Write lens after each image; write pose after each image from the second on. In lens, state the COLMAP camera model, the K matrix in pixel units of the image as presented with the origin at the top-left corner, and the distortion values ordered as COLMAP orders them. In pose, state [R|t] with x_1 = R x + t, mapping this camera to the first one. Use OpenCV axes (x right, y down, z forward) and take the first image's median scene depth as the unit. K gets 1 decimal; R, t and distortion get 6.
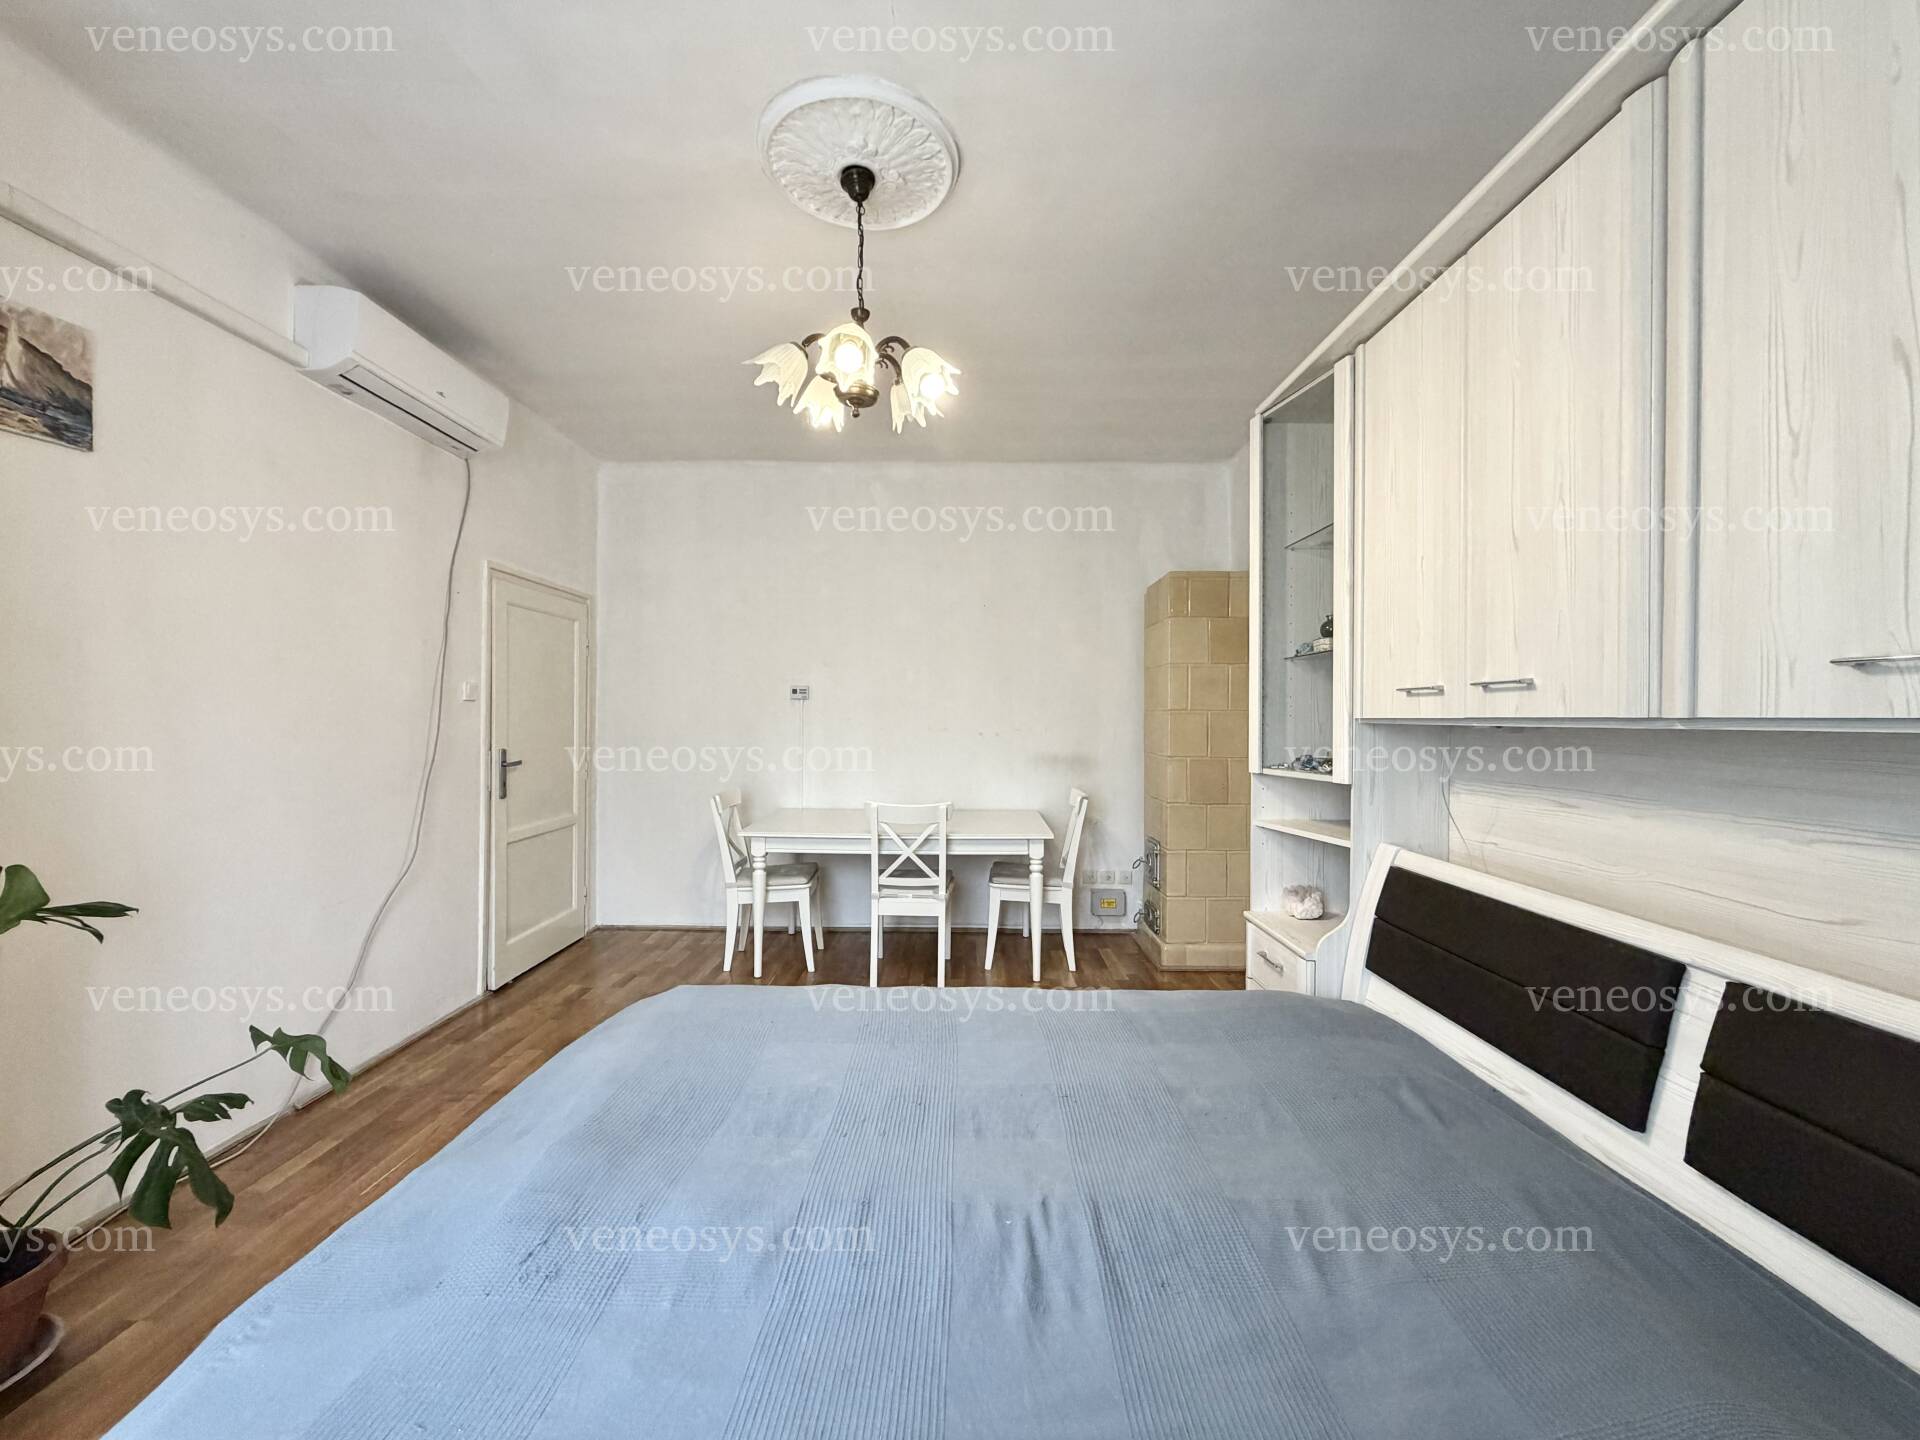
lens RADIAL K [[758.2, 0, 960.6], [0, 758.2, 716.5], [0, 0, 1]] dist [-0.000581, 0.000222]
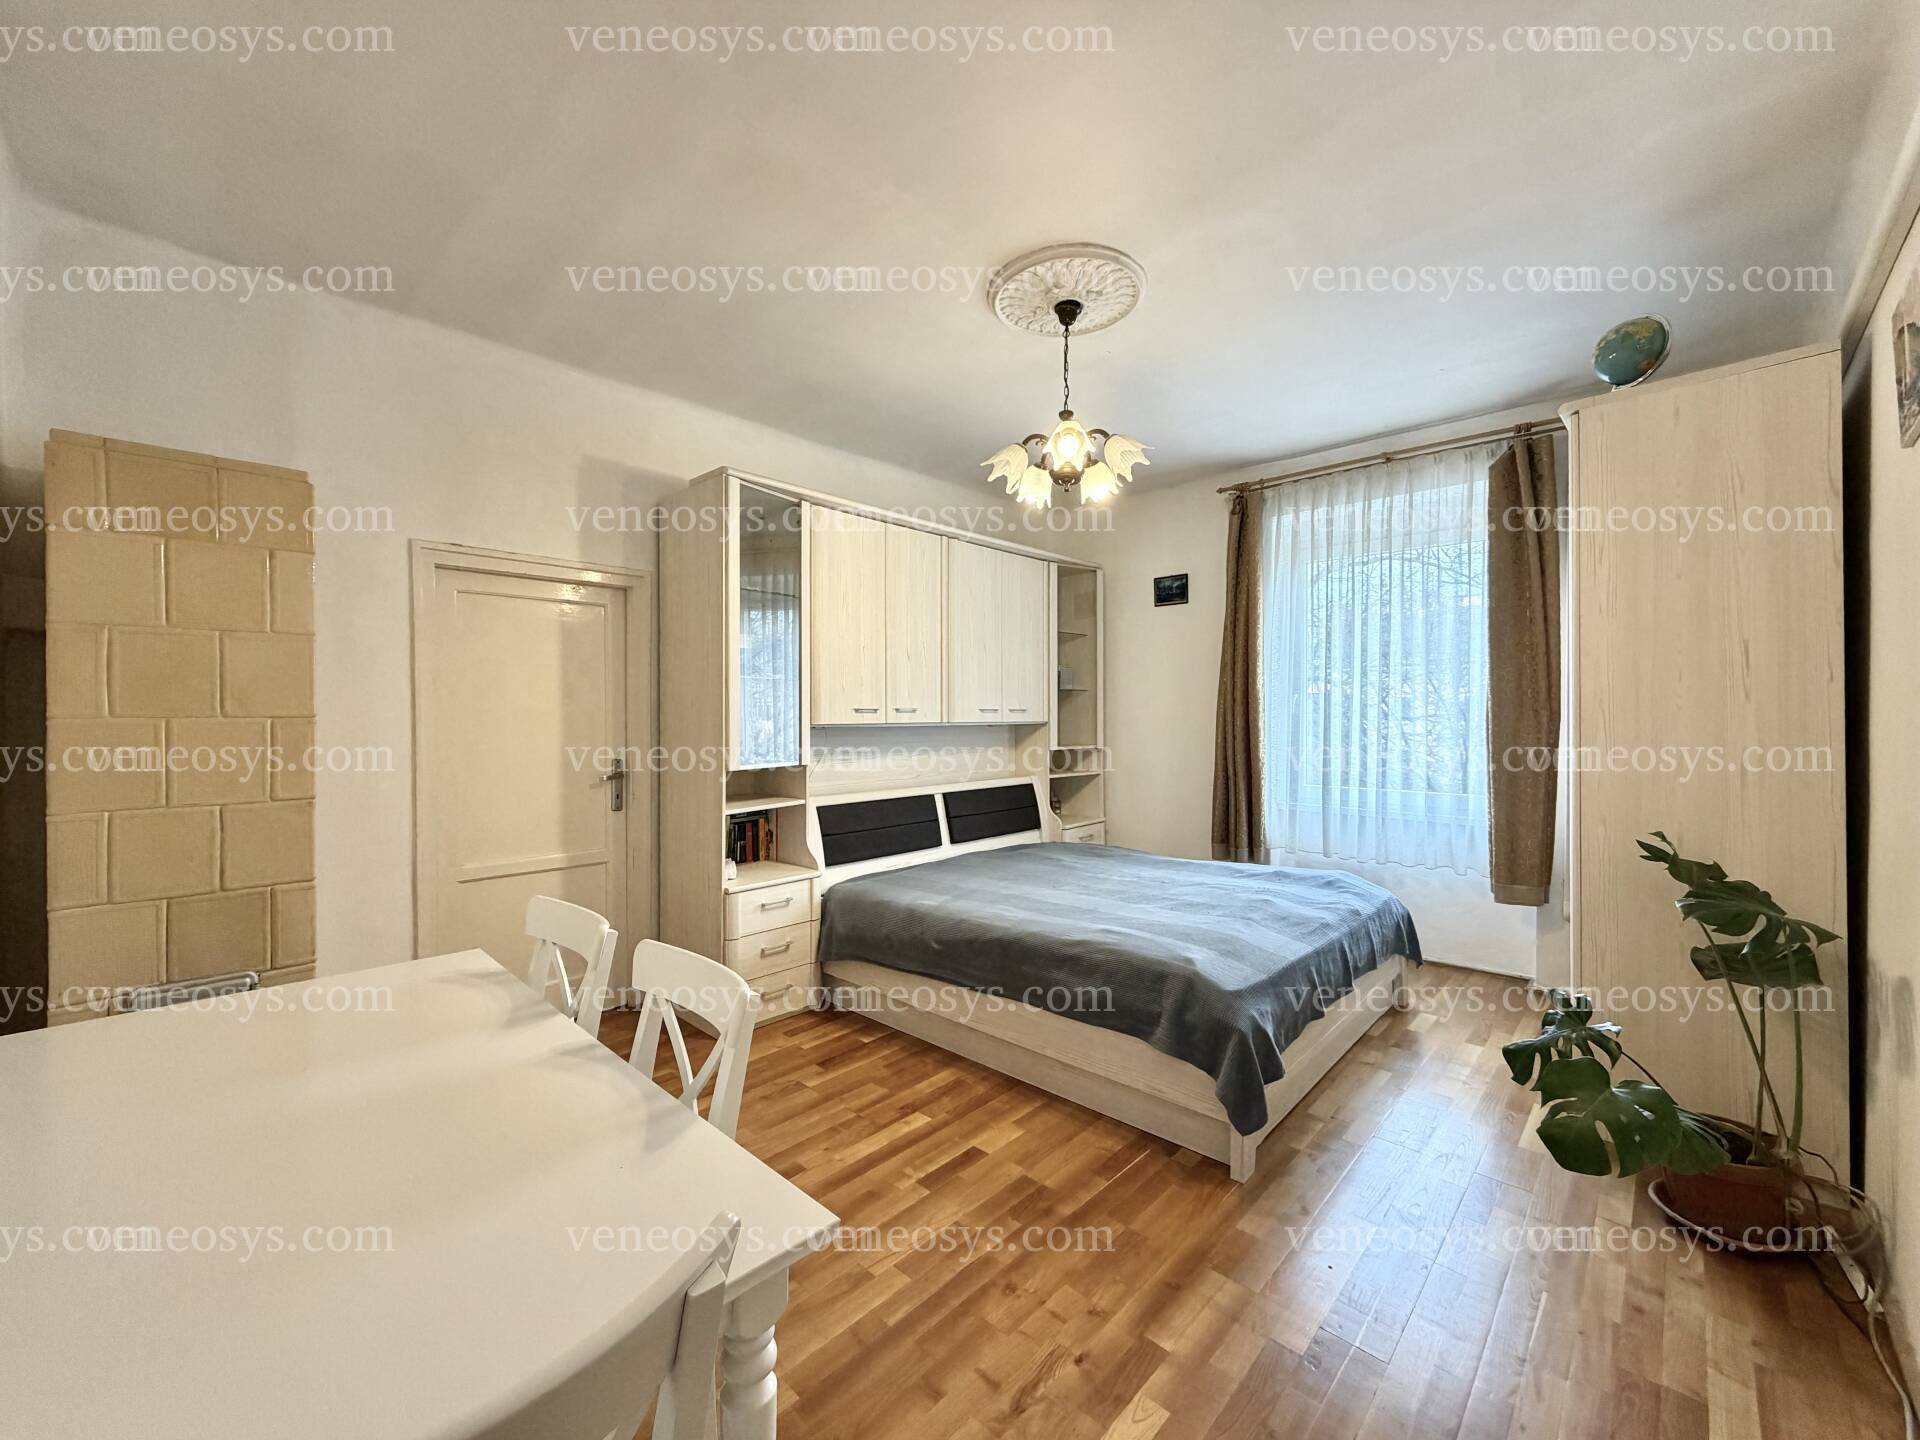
lens RADIAL K [[758.2, 0, 960.9], [0, 758.2, 720.1], [0, 0, 1]] dist [-0.000581, 0.000222]
pose [[-0.734392, -0.001938, 0.678723, -1.380830], [0.001752, 0.999987, 0.004750, -0.023823], [-0.678724, 0.004677, -0.734379, 3.227168]]
